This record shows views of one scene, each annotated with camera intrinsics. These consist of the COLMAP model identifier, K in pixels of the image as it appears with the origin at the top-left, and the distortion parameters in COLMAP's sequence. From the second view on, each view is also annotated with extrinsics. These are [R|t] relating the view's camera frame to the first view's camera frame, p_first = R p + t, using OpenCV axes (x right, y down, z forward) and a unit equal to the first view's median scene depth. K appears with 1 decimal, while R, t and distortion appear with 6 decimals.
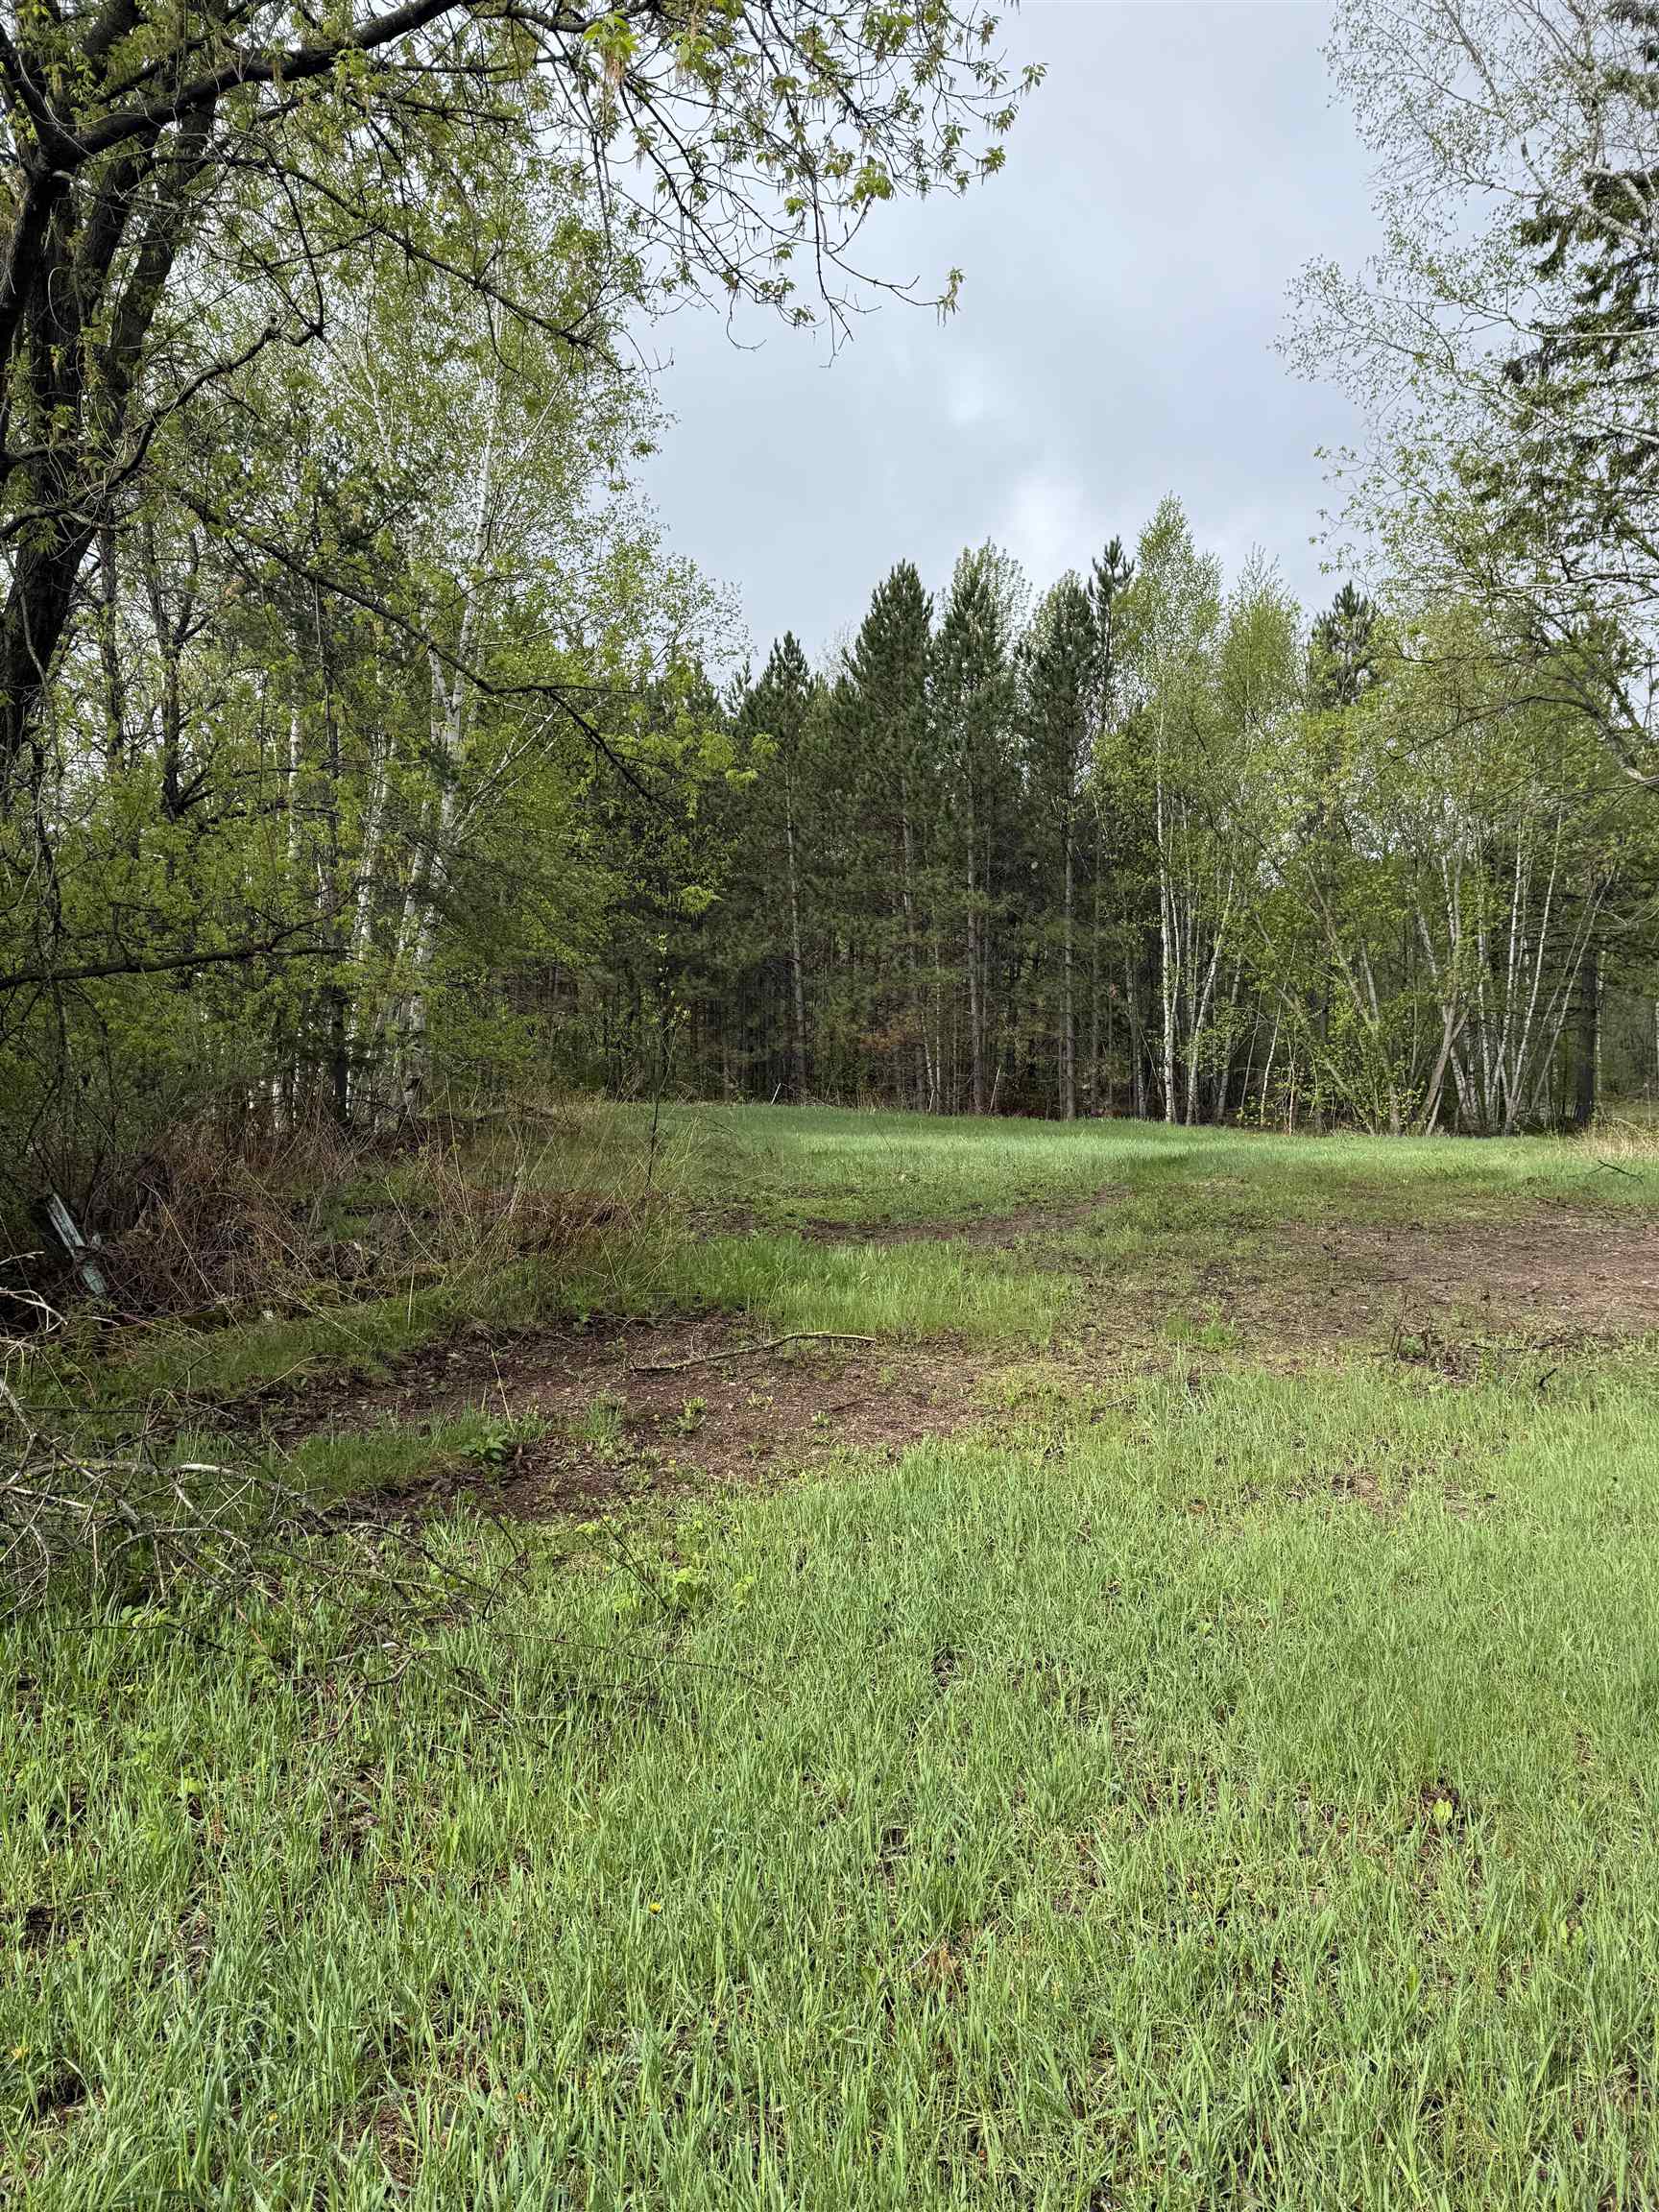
lens RADIAL K [[1584.8, 0, 817.4], [0, 1584.8, 1113.0], [0, 0, 1]] dist [0.053388, -0.003260]
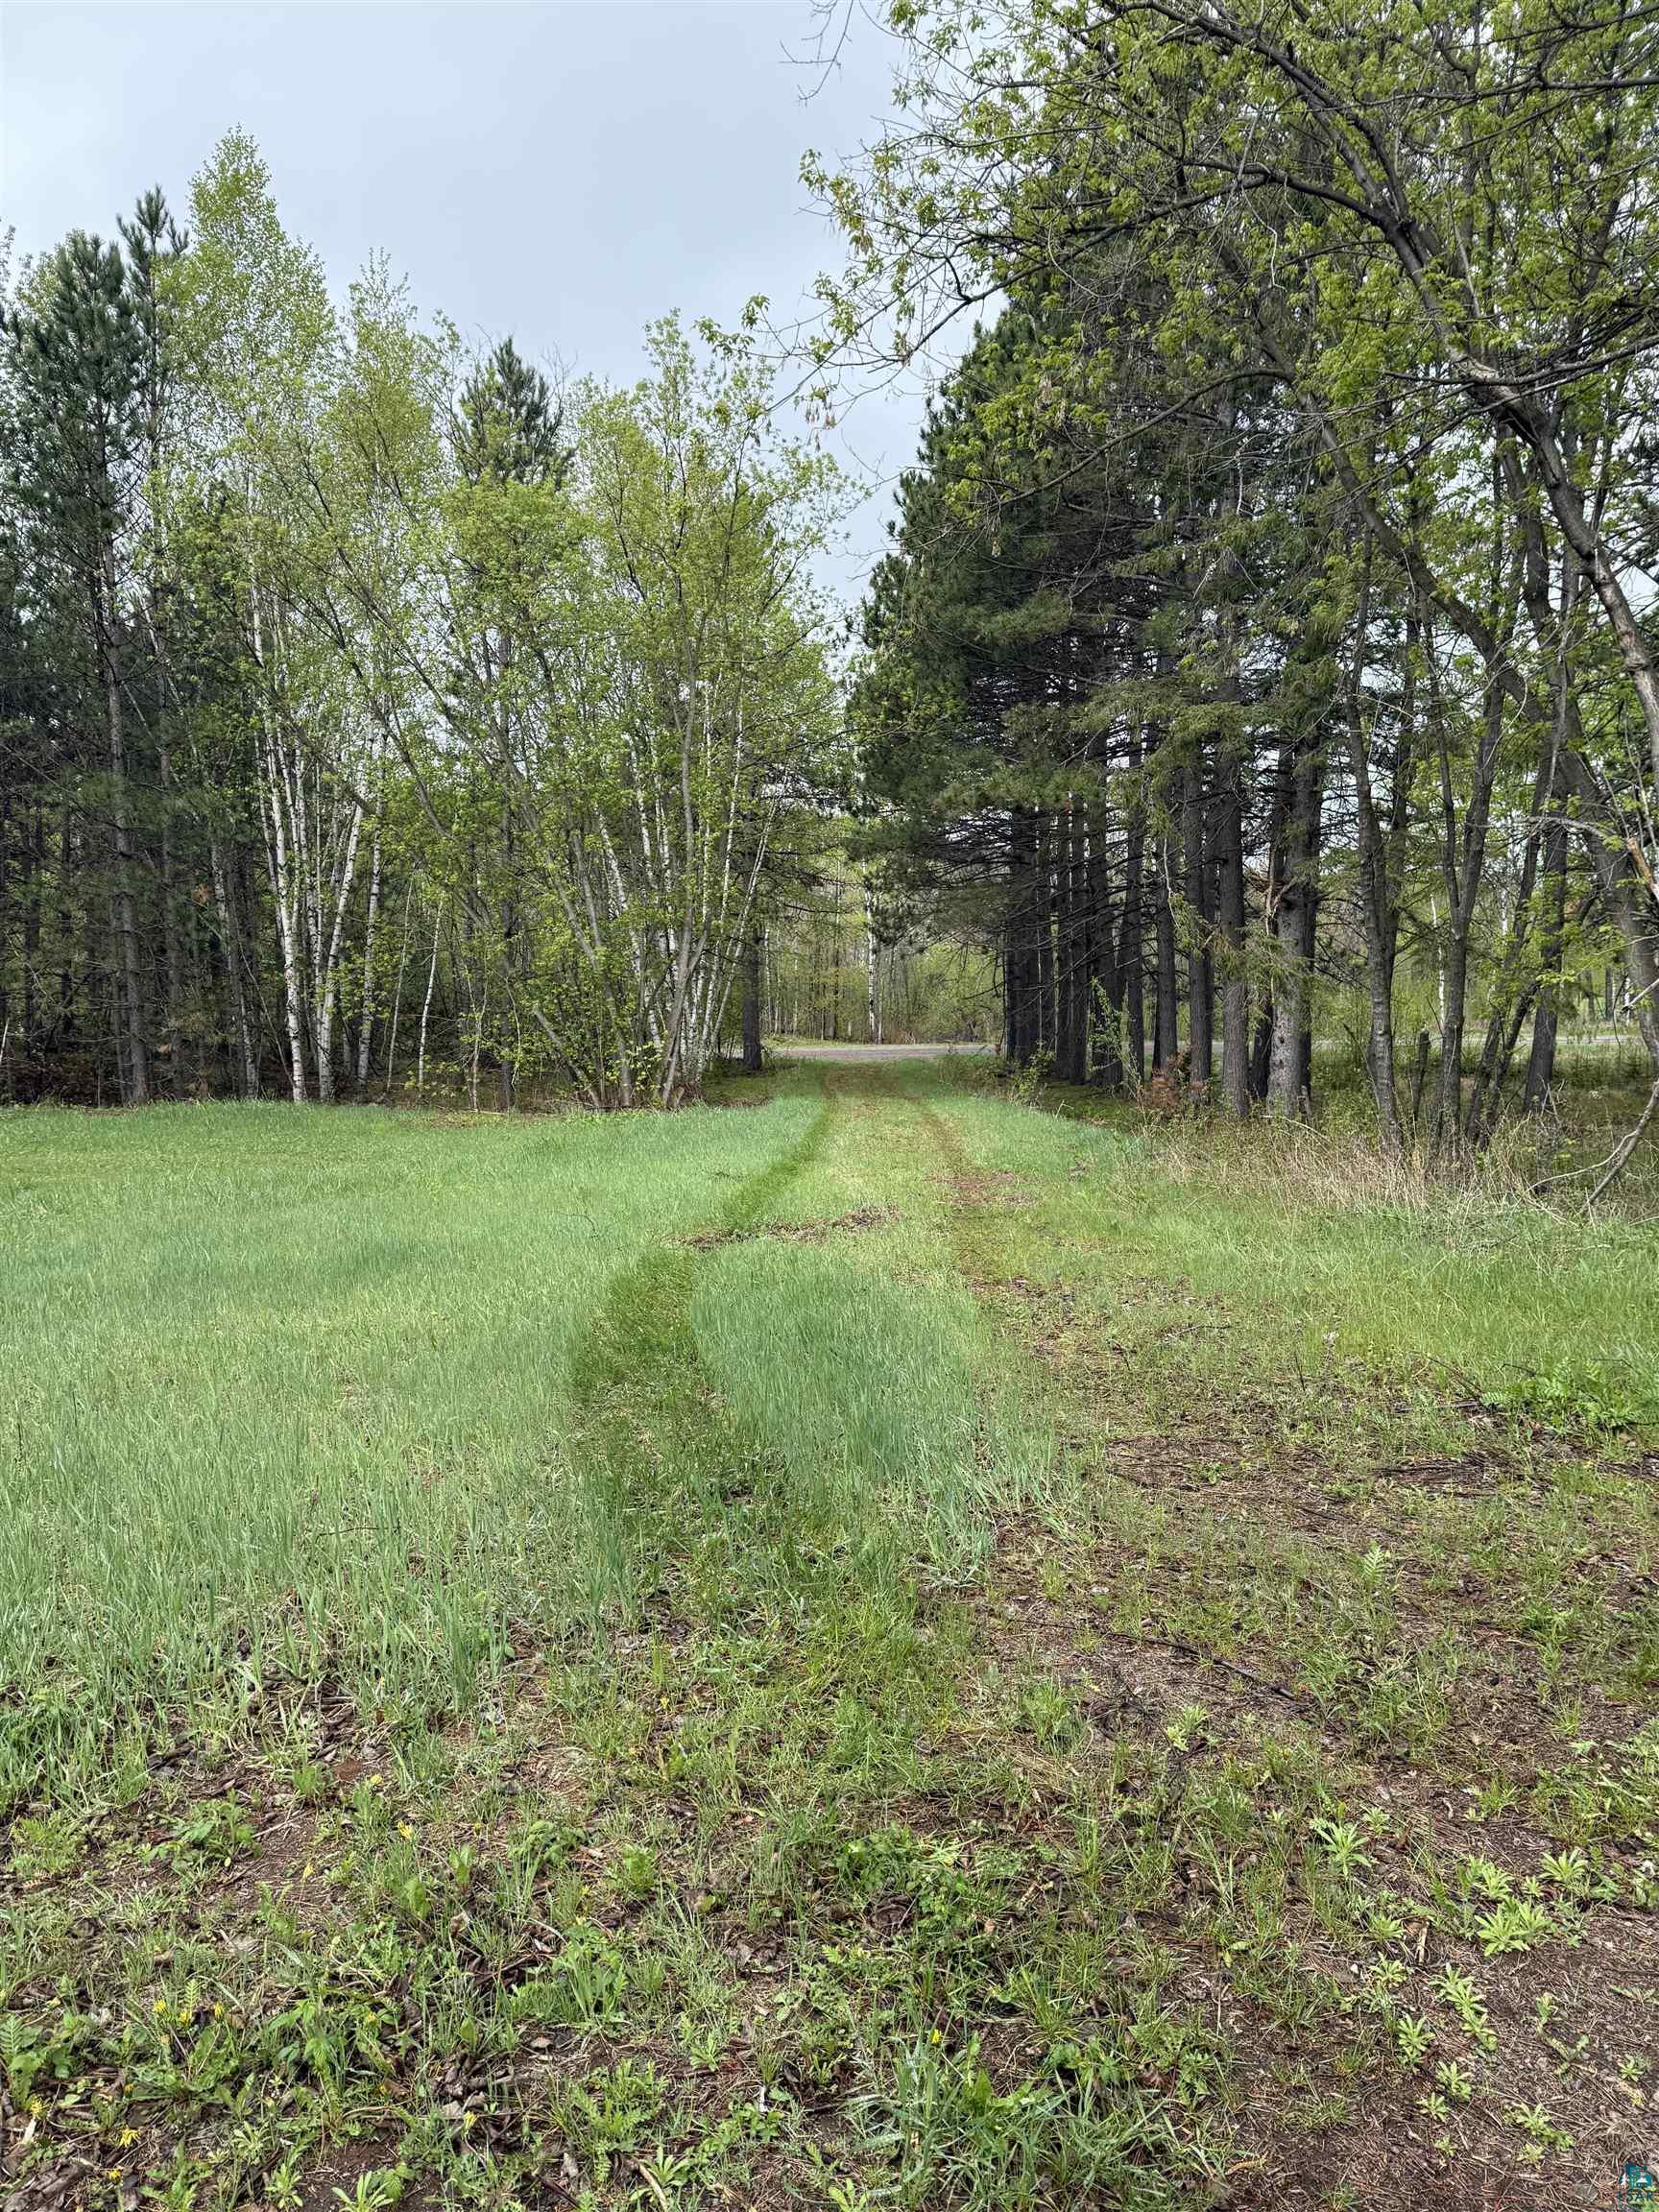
lens RADIAL K [[1584.8, 0, 816.4], [0, 1584.8, 1115.5], [0, 0, 1]] dist [0.053388, -0.003260]
pose [[0.851456, -0.055285, 0.521504, 0.053201], [0.033154, 0.998113, 0.051681, -0.013778], [-0.523377, -0.026715, 0.851682, 0.300155]]
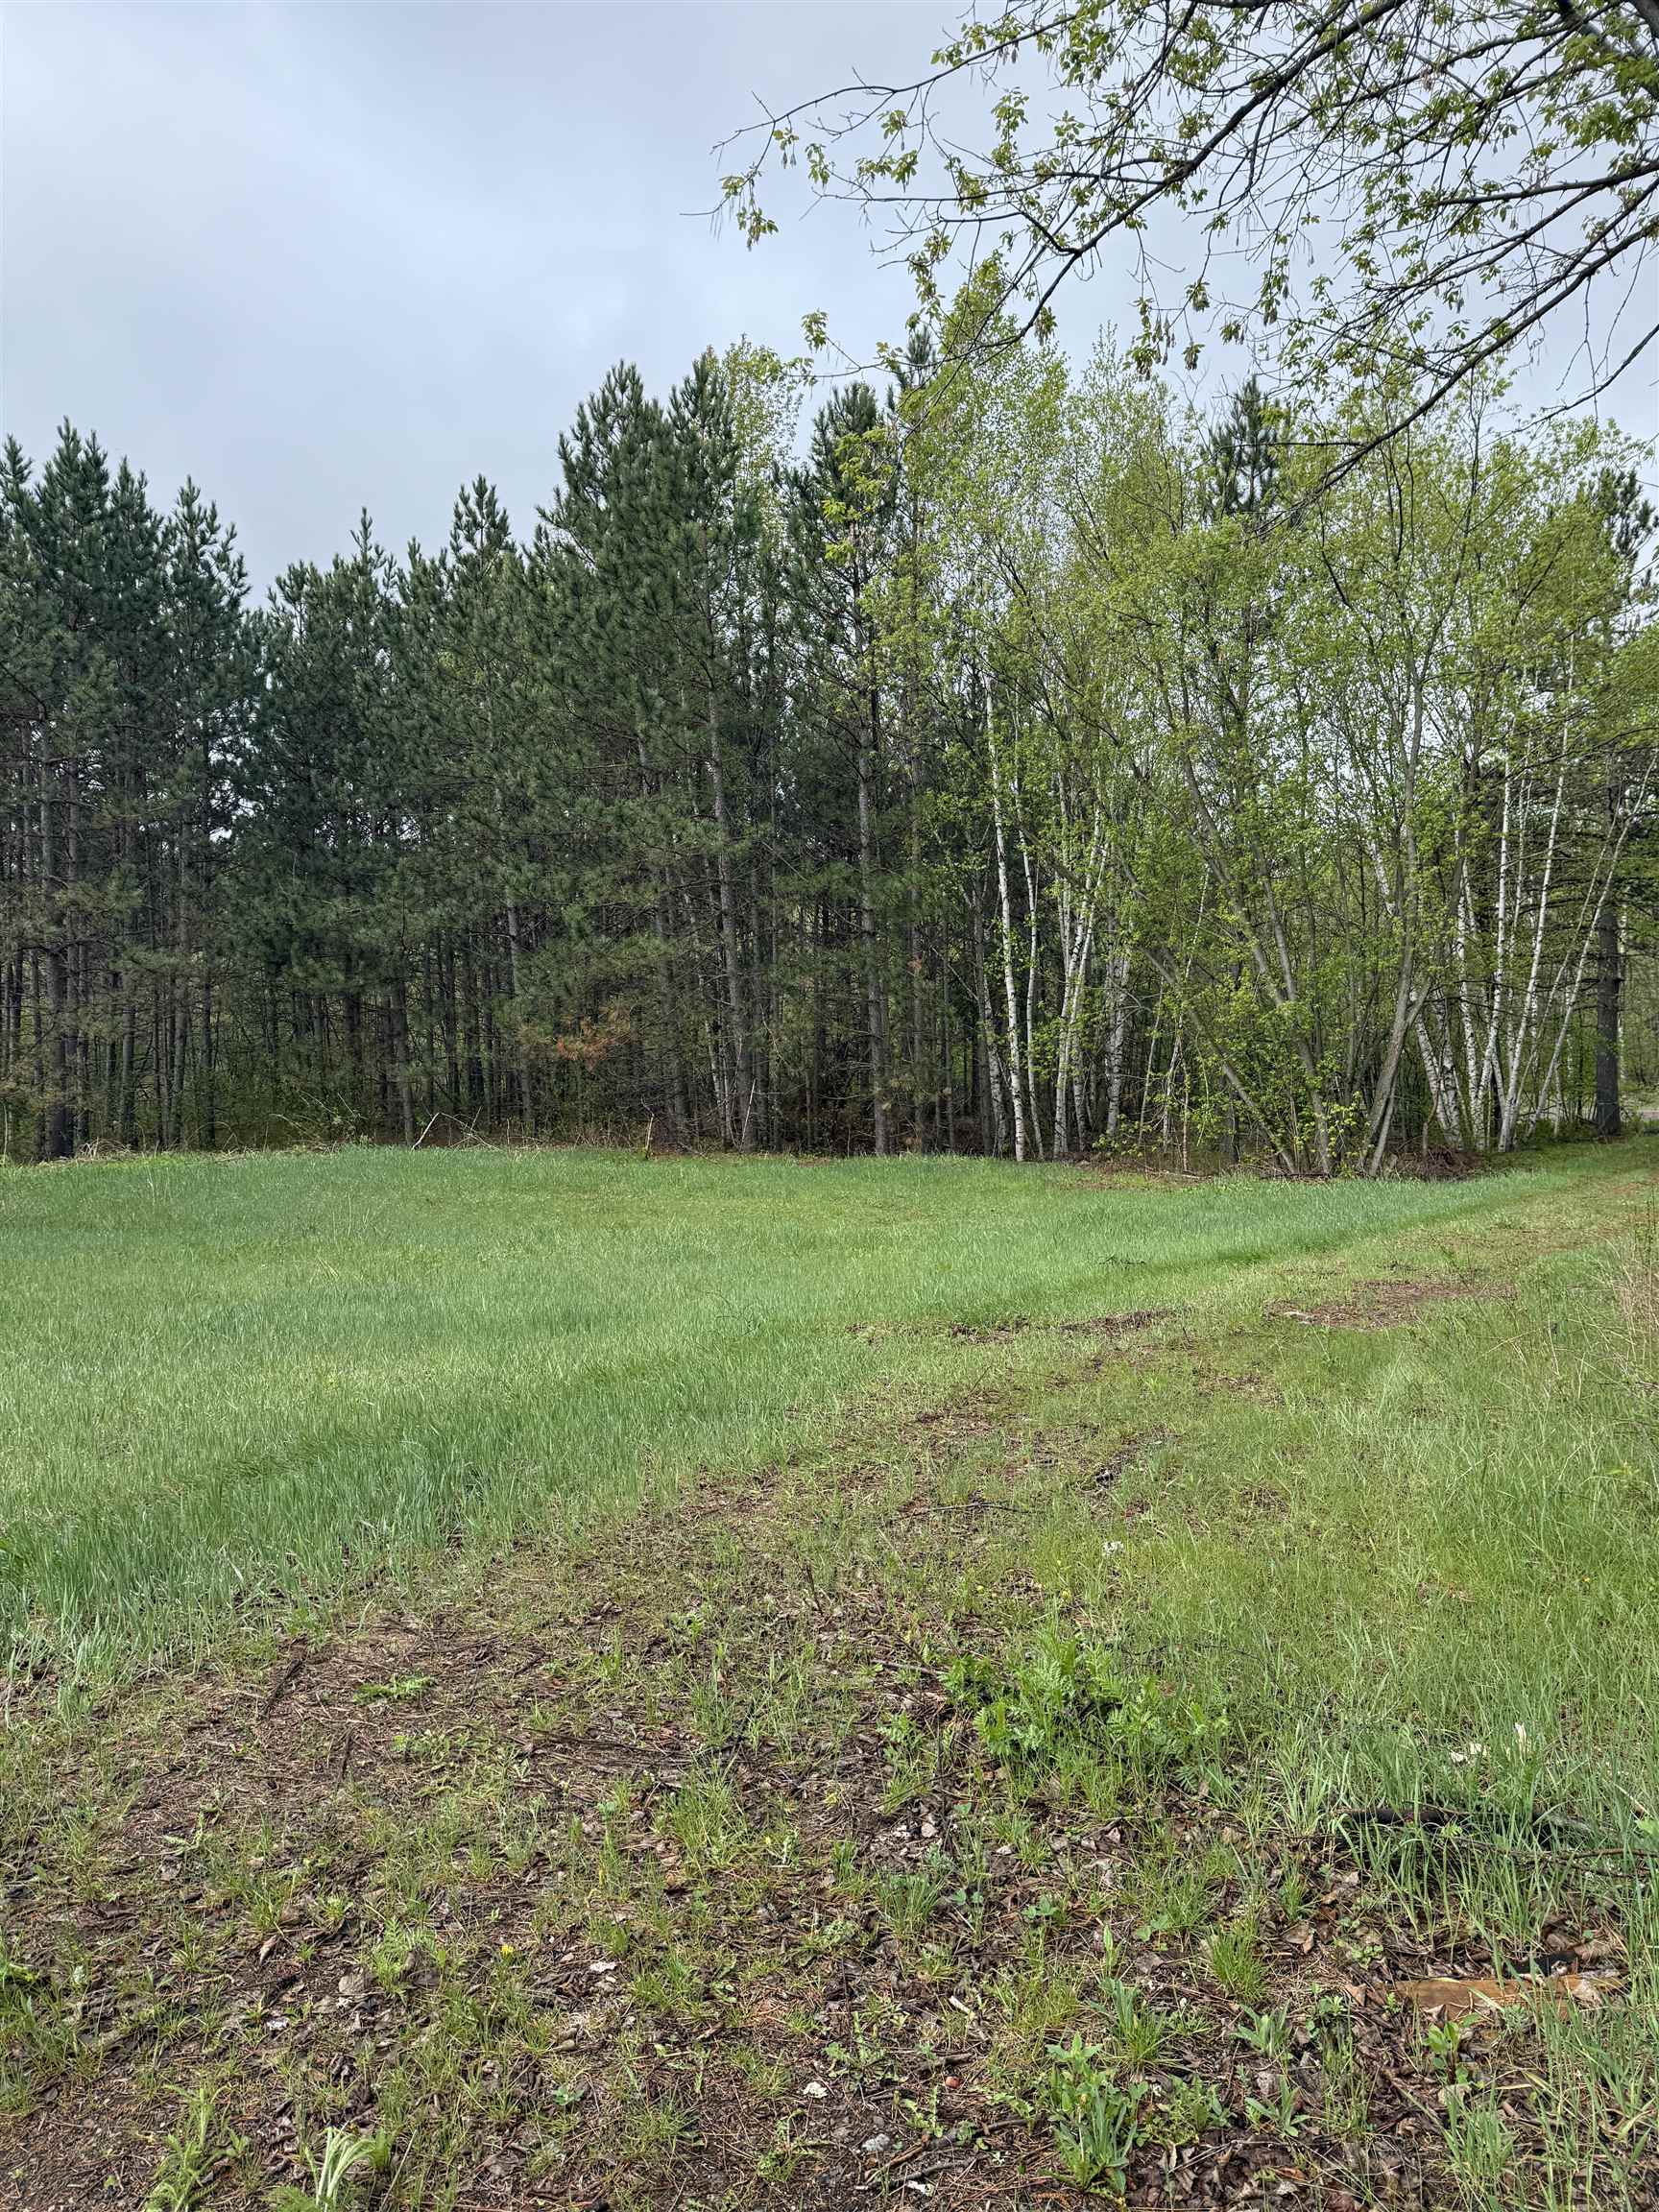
lens RADIAL K [[1584.8, 0, 834.4], [0, 1584.8, 1090.3], [0, 0, 1]] dist [0.053388, -0.003260]
pose [[0.999725, -0.023409, -0.001381, 0.140522], [0.023390, 0.999652, -0.012222, -0.014708], [0.001666, 0.012186, 0.999924, 0.296227]]
